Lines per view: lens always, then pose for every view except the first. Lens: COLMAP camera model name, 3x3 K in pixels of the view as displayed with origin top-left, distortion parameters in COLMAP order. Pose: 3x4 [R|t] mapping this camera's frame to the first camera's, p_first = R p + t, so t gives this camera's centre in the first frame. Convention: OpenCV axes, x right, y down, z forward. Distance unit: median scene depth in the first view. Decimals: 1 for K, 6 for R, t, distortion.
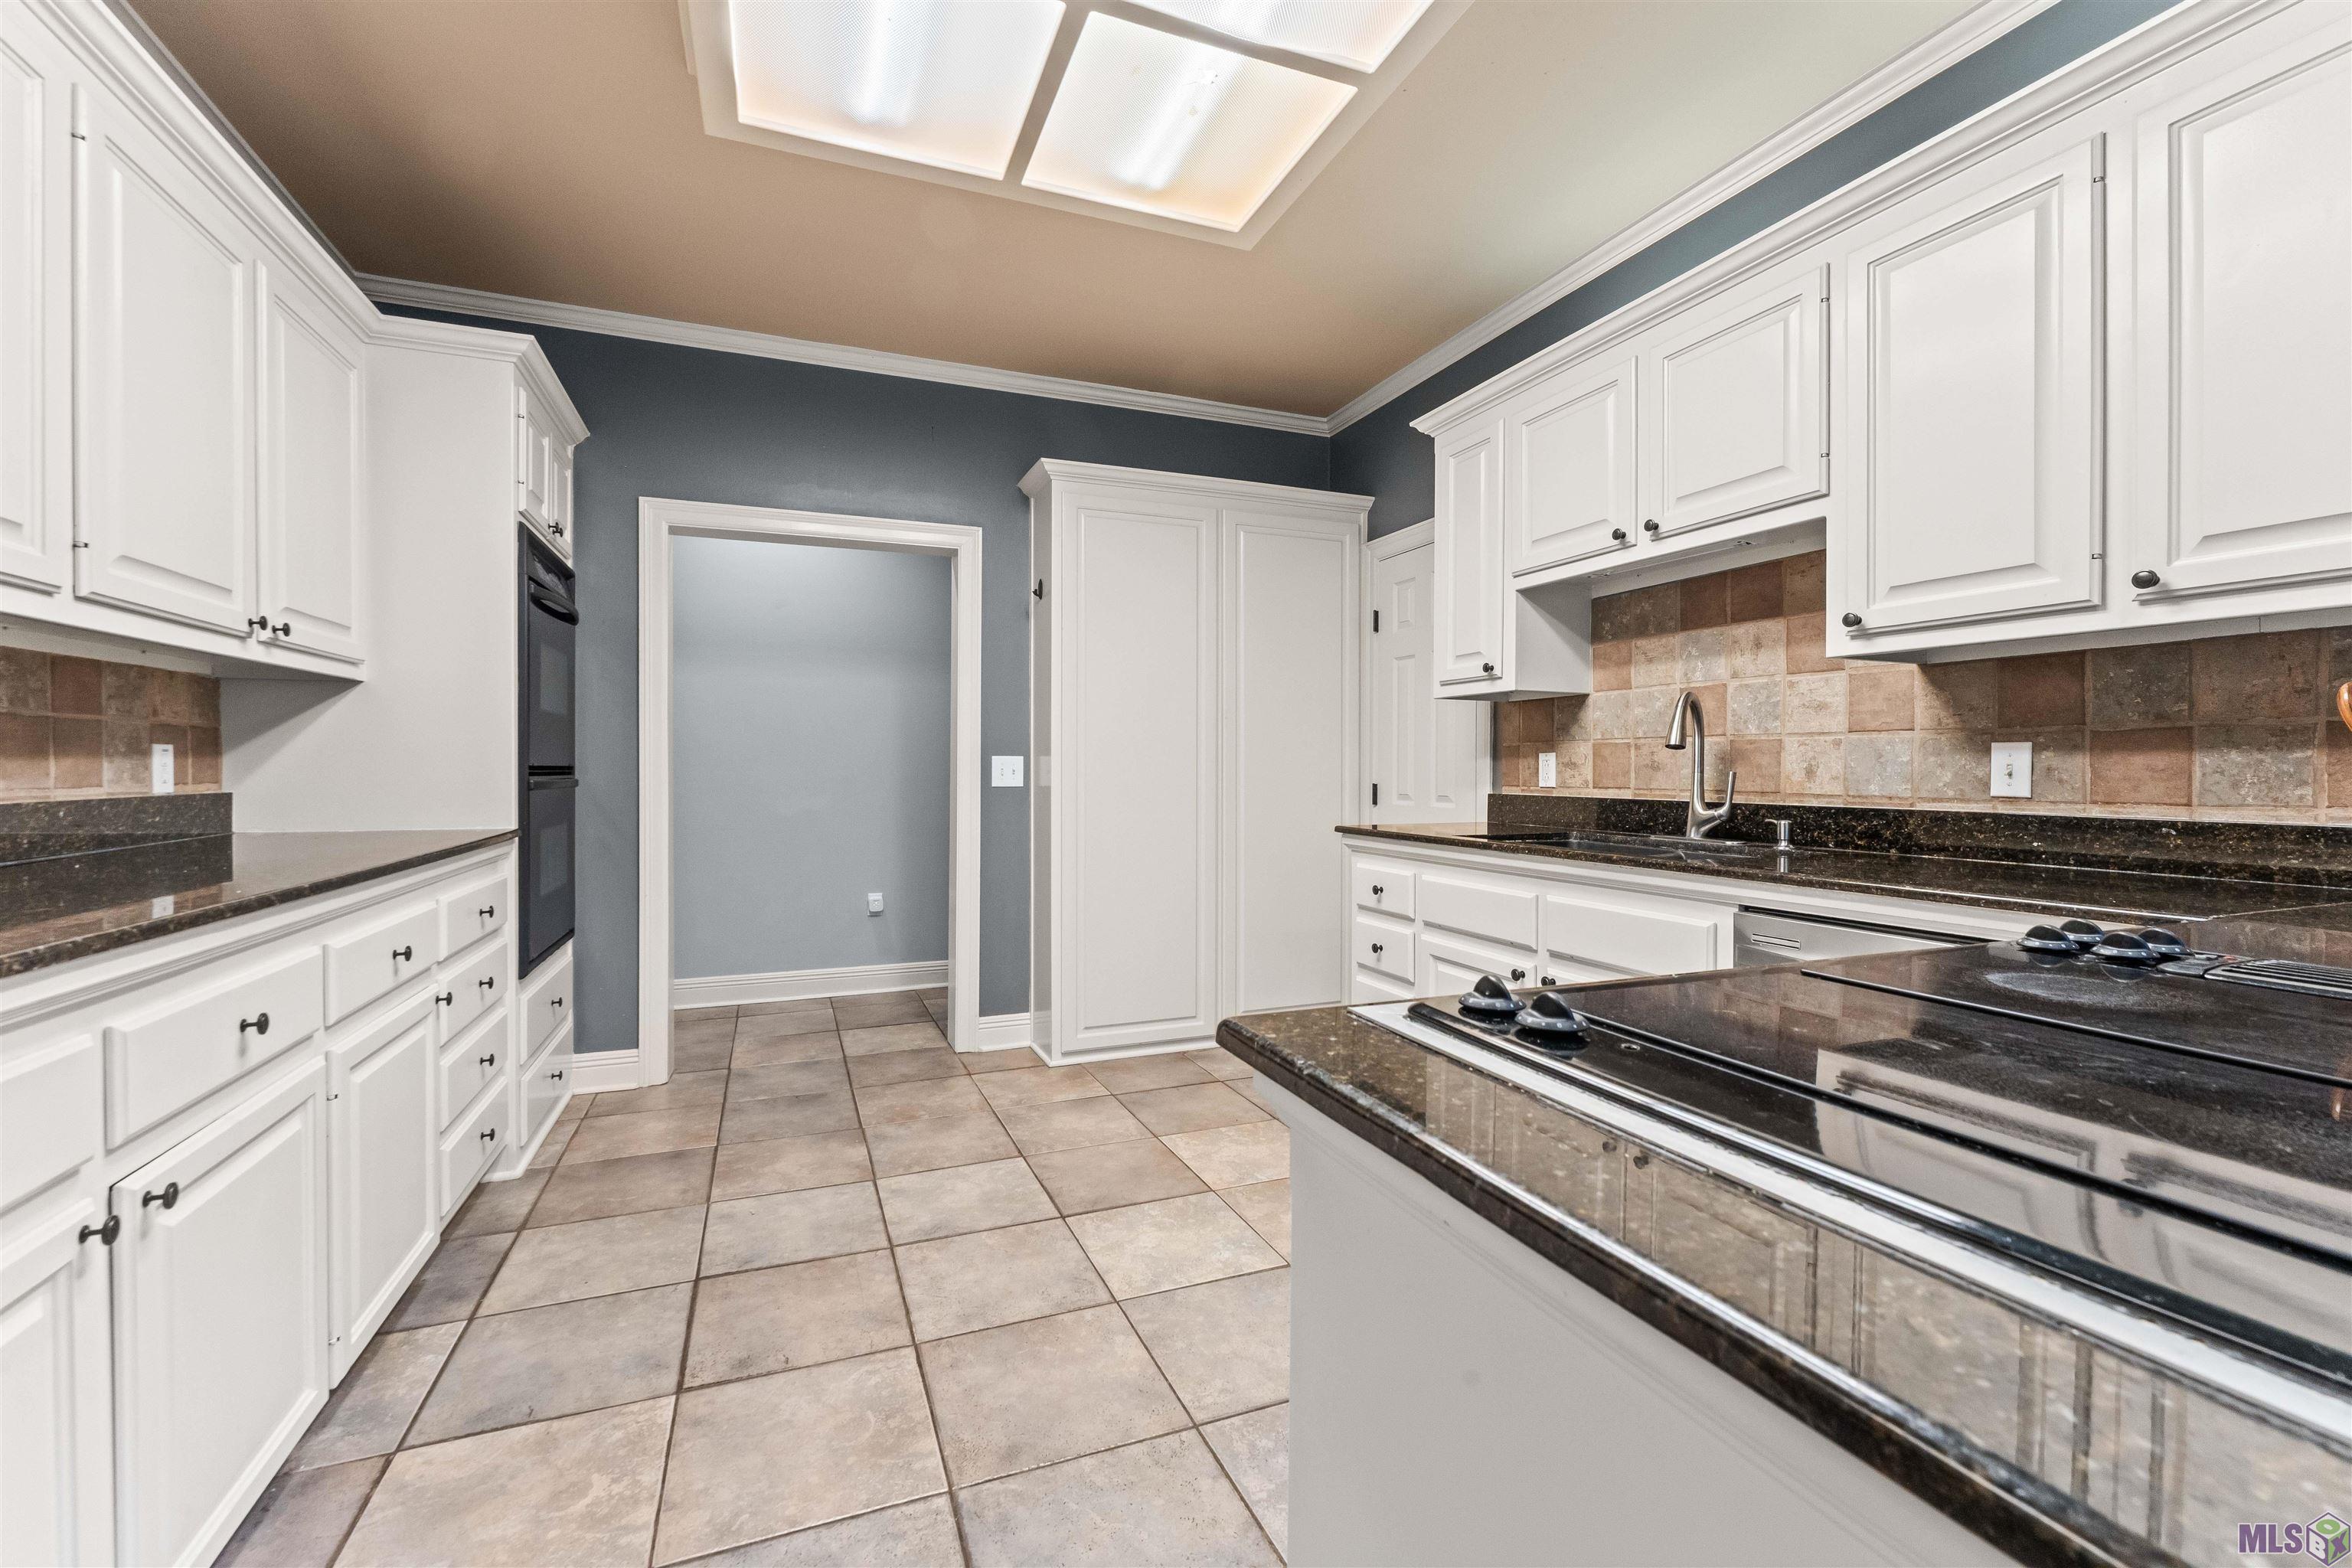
lens RADIAL K [[977.6, 0, 1165.1], [0, 977.6, 776.0], [0, 0, 1]] dist [-0.000952, -0.000147]
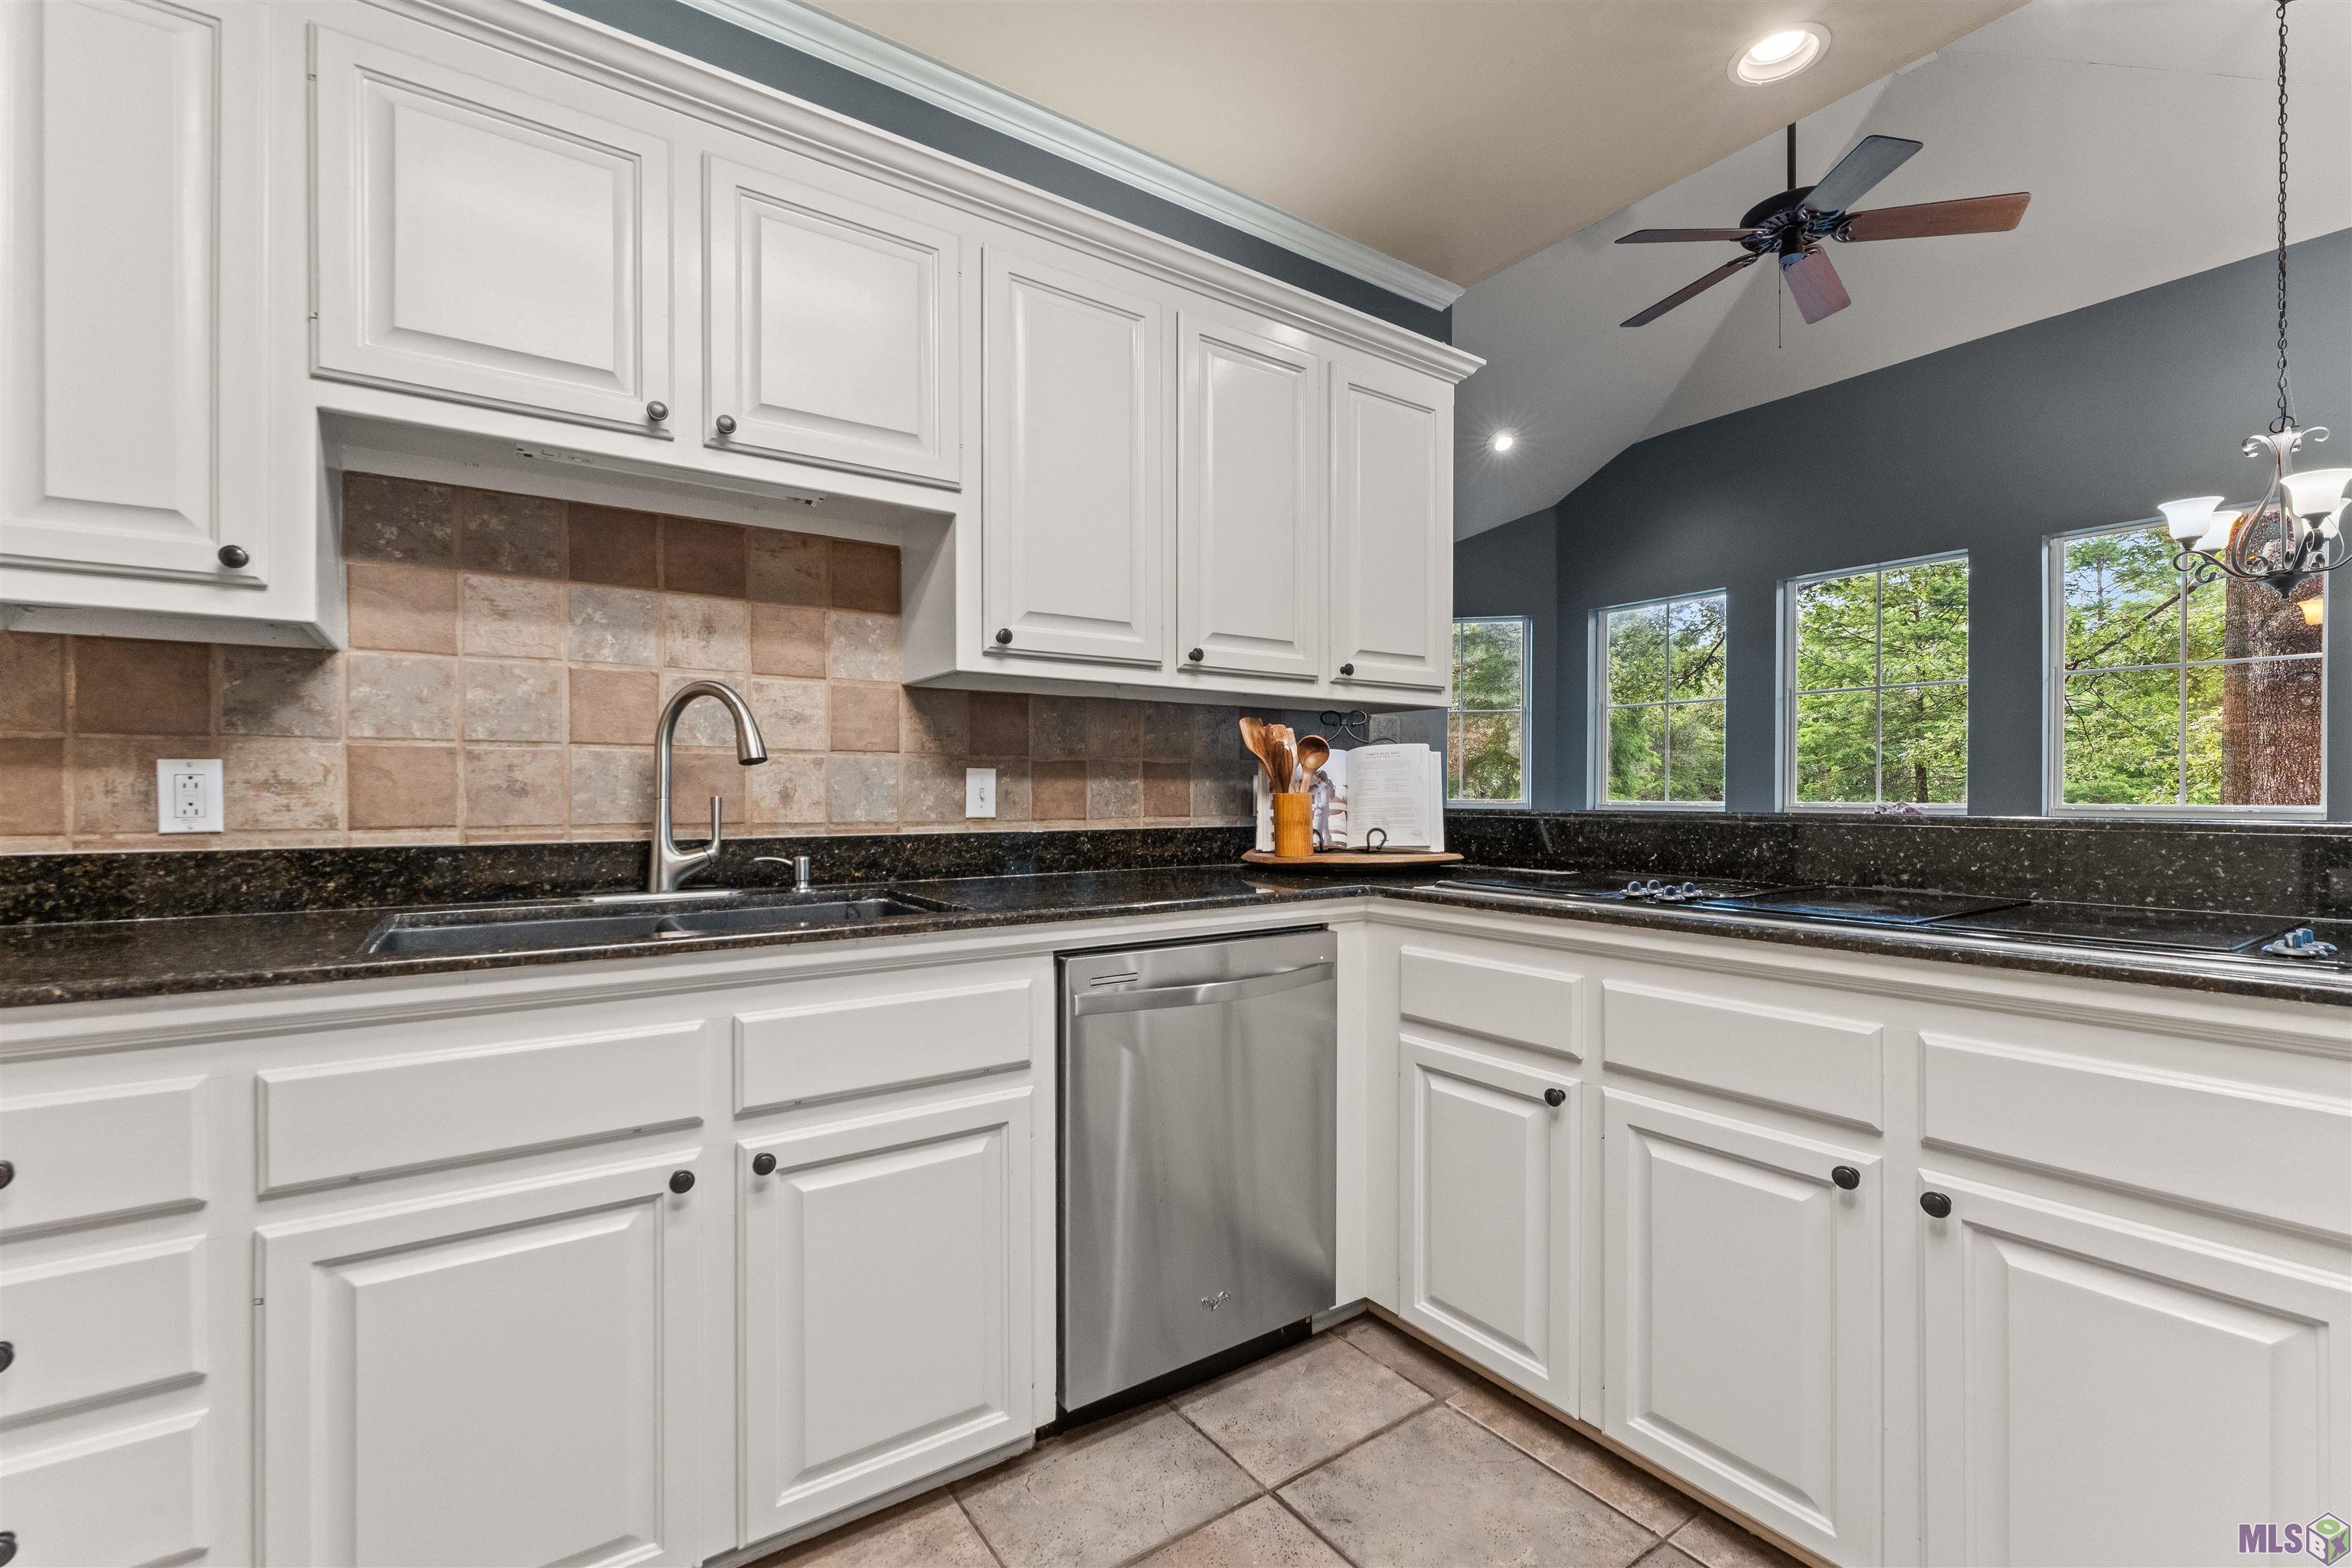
lens RADIAL K [[977.6, 0, 1156.3], [0, 977.6, 792.5], [0, 0, 1]] dist [-0.000952, -0.000147]
pose [[-0.214891, -0.003055, 0.976633, -0.222294], [0.006597, 0.999968, 0.004579, -0.009422], [-0.976616, 0.007426, -0.214864, 0.897905]]
